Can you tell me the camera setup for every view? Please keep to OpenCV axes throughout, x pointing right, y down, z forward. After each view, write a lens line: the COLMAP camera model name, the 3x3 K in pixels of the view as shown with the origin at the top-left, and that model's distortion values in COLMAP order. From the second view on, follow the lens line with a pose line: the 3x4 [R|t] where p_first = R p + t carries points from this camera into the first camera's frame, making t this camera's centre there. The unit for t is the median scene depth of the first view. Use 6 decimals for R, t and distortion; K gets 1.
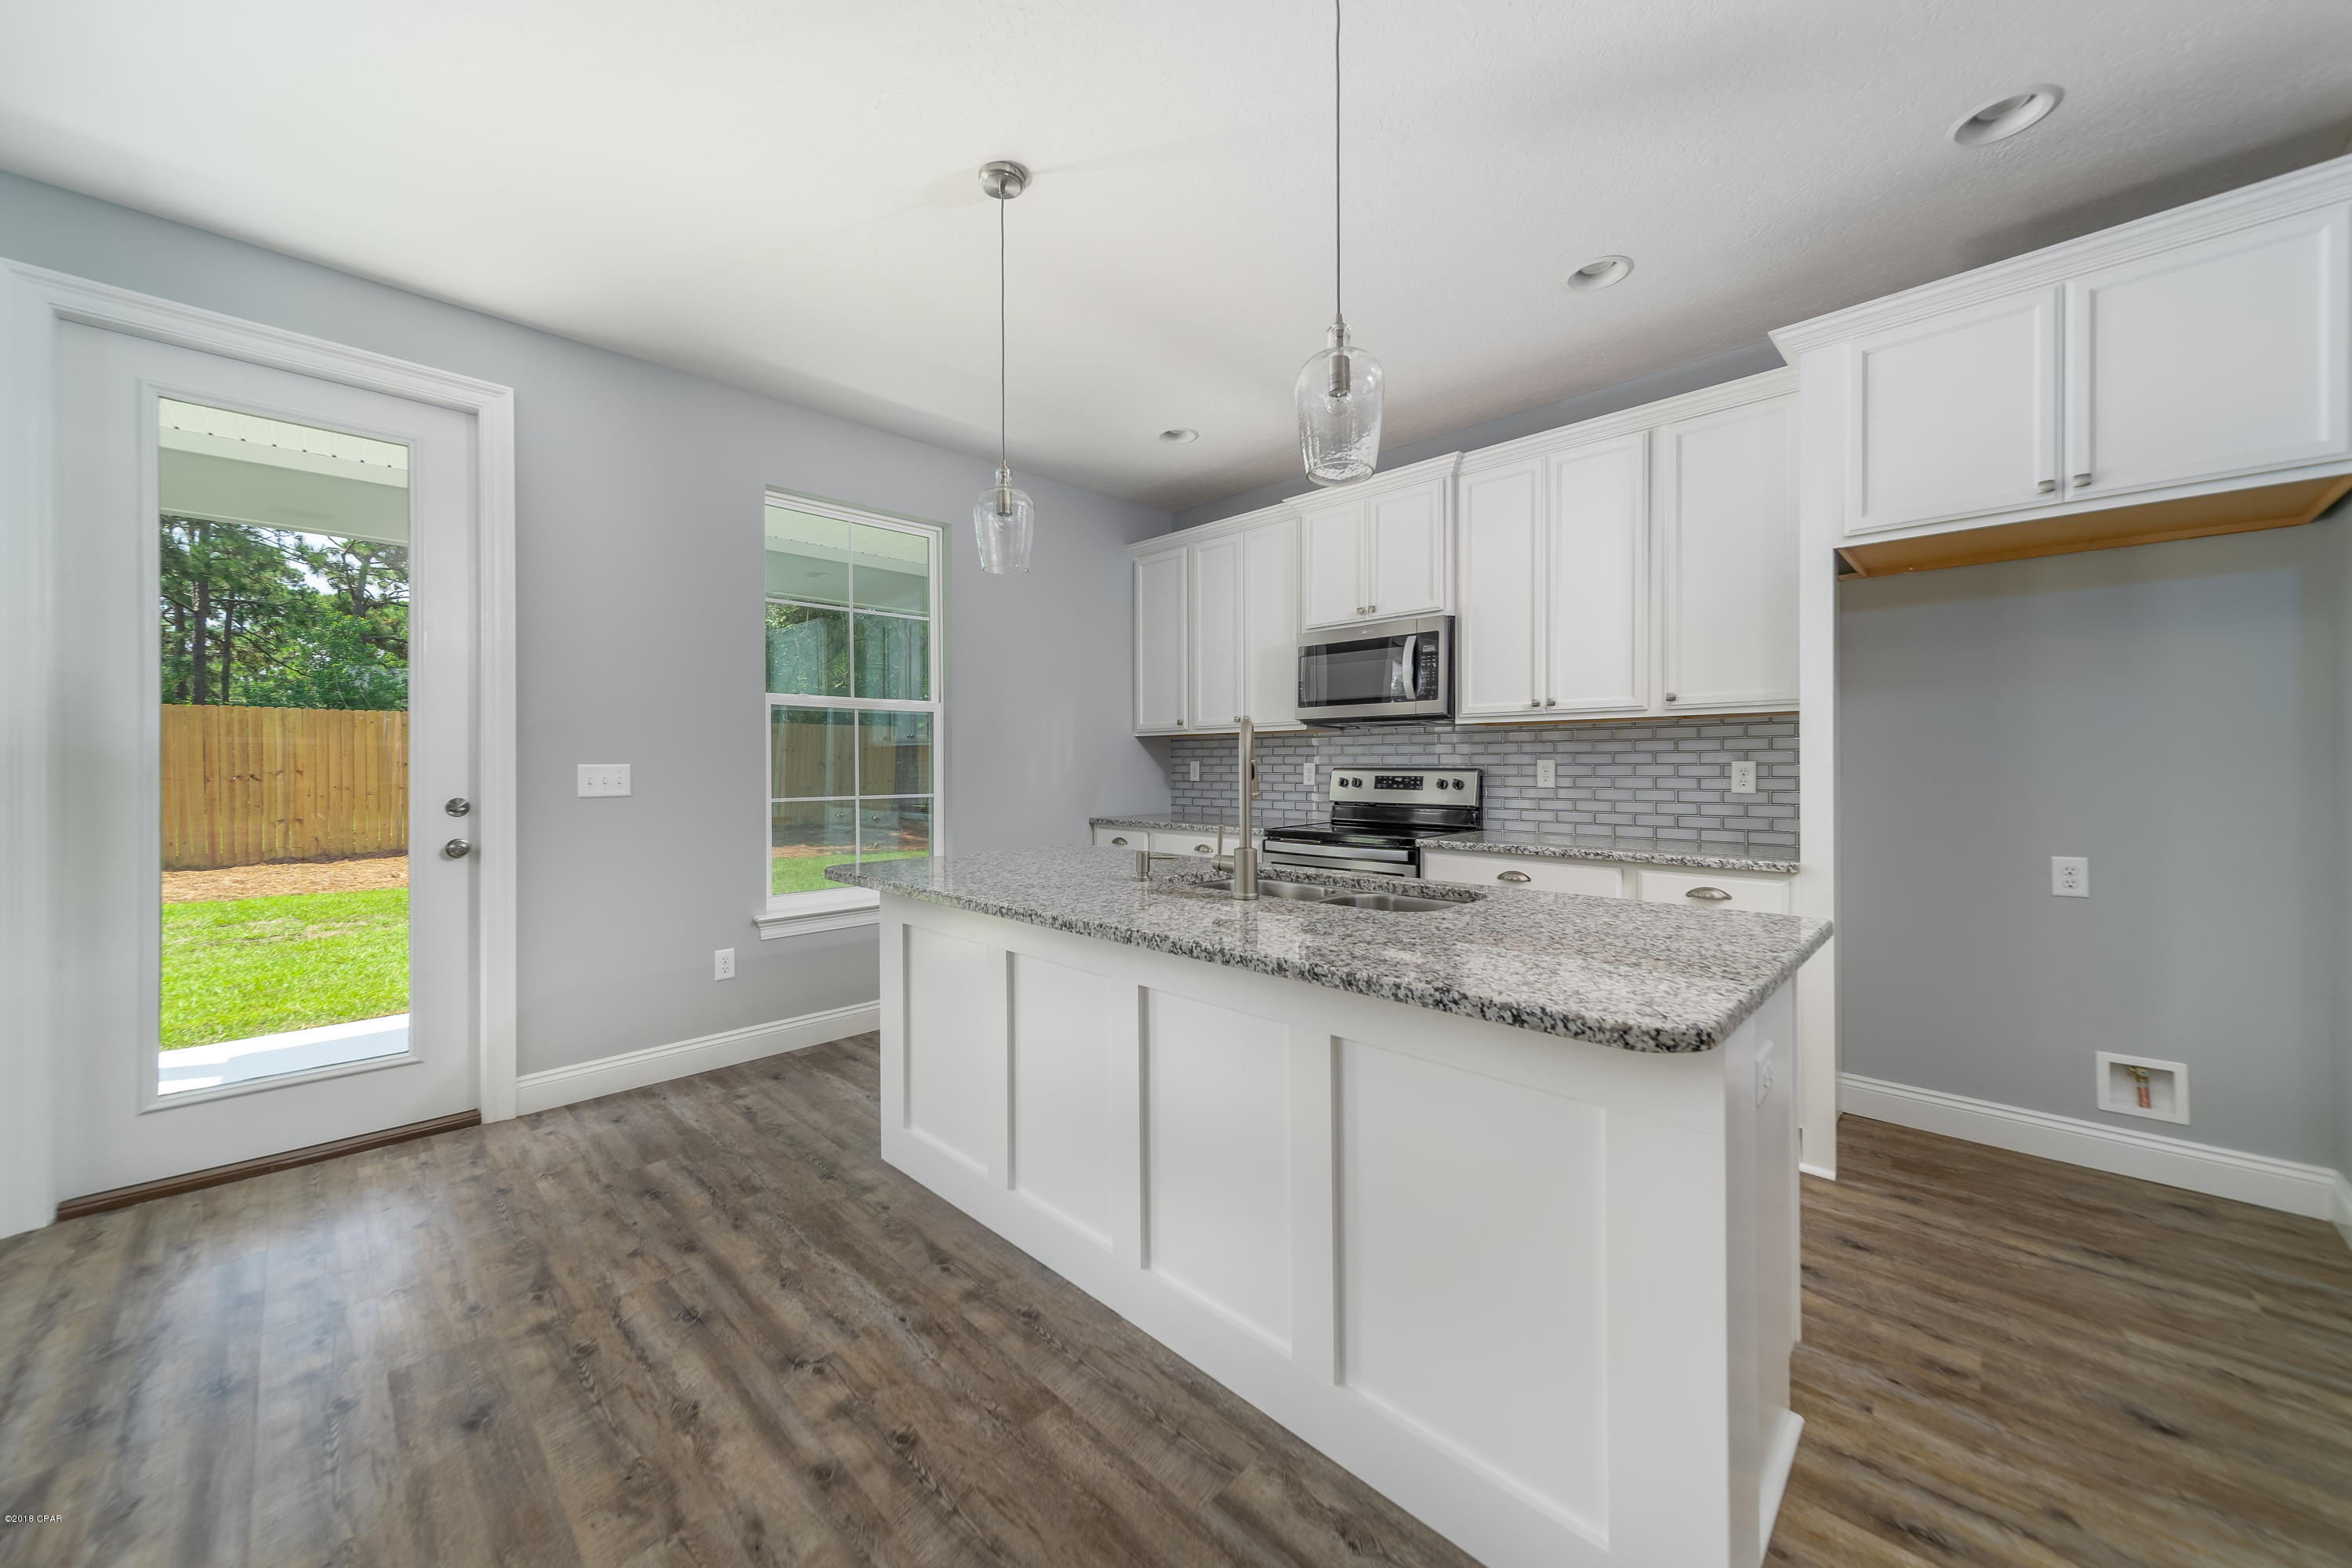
lens RADIAL K [[861.0, 0, 1181.2], [0, 861.0, 771.7], [0, 0, 1]] dist [0.001877, 0.000092]
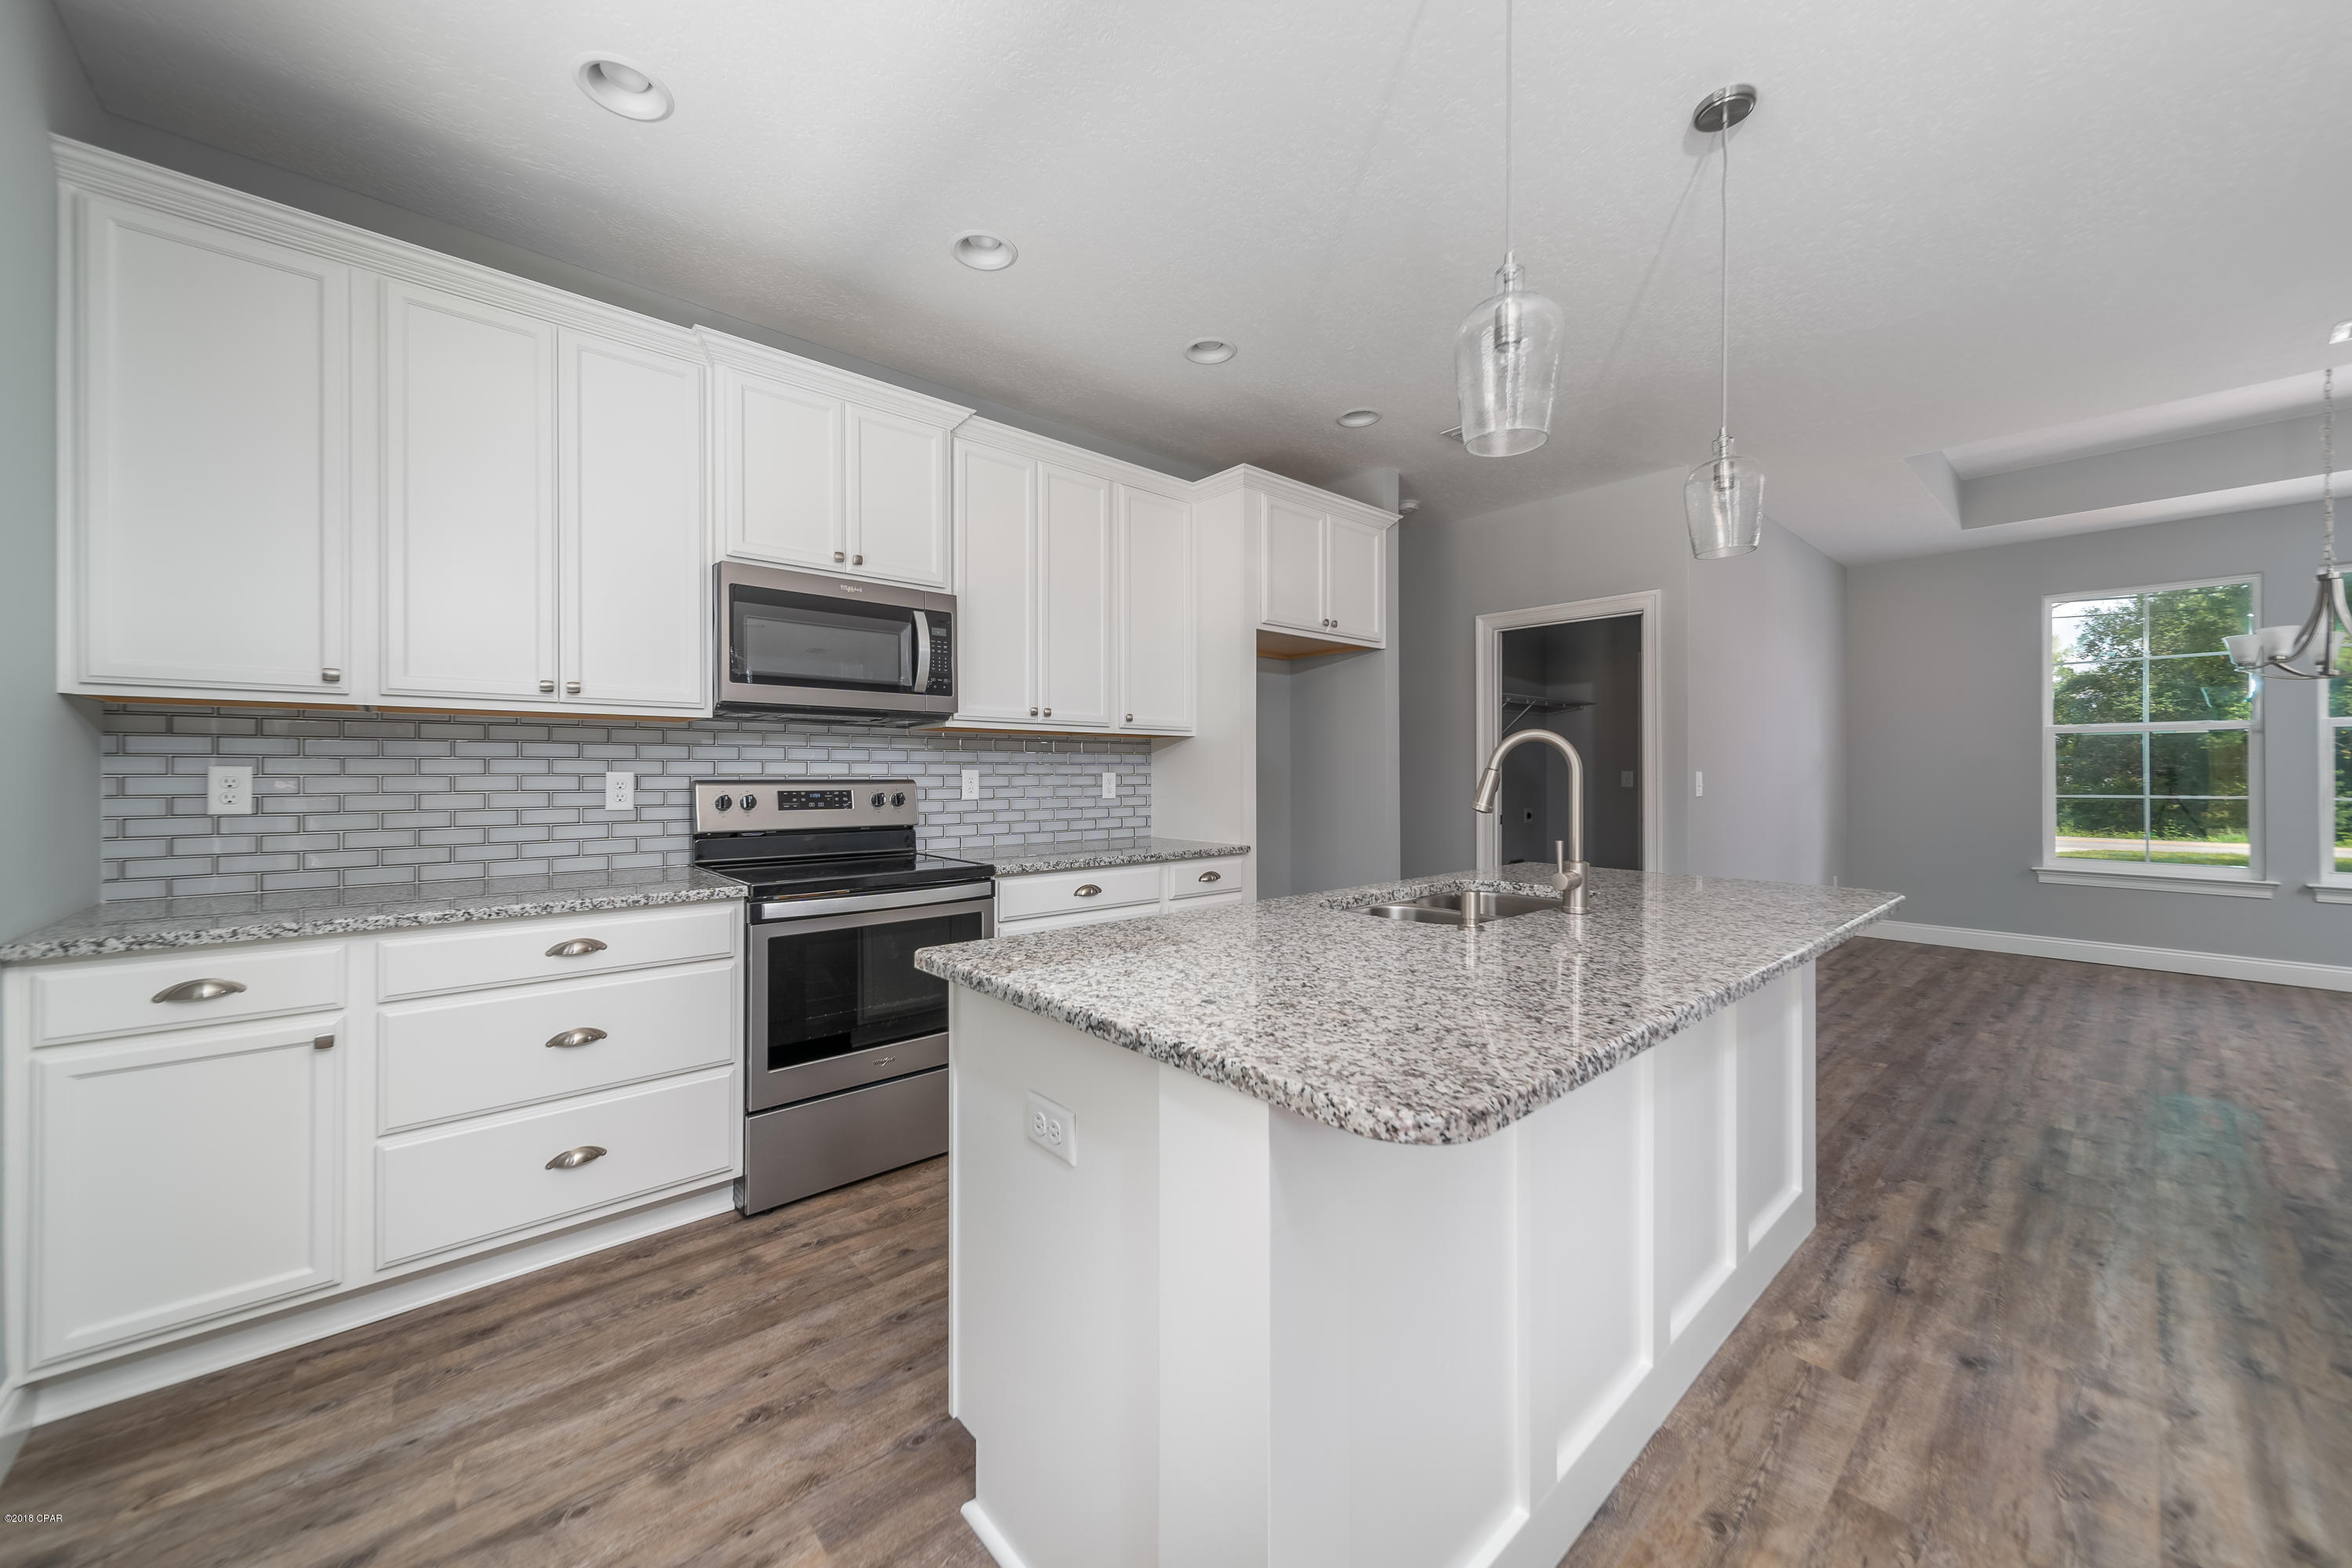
lens RADIAL K [[861.0, 0, 1159.1], [0, 861.0, 759.8], [0, 0, 1]] dist [0.001877, 0.000092]
pose [[0.086930, 0.022055, 0.995970, -0.470448], [0.010841, 0.999675, -0.023083, -0.001300], [-0.996155, 0.012804, 0.086663, 0.687966]]
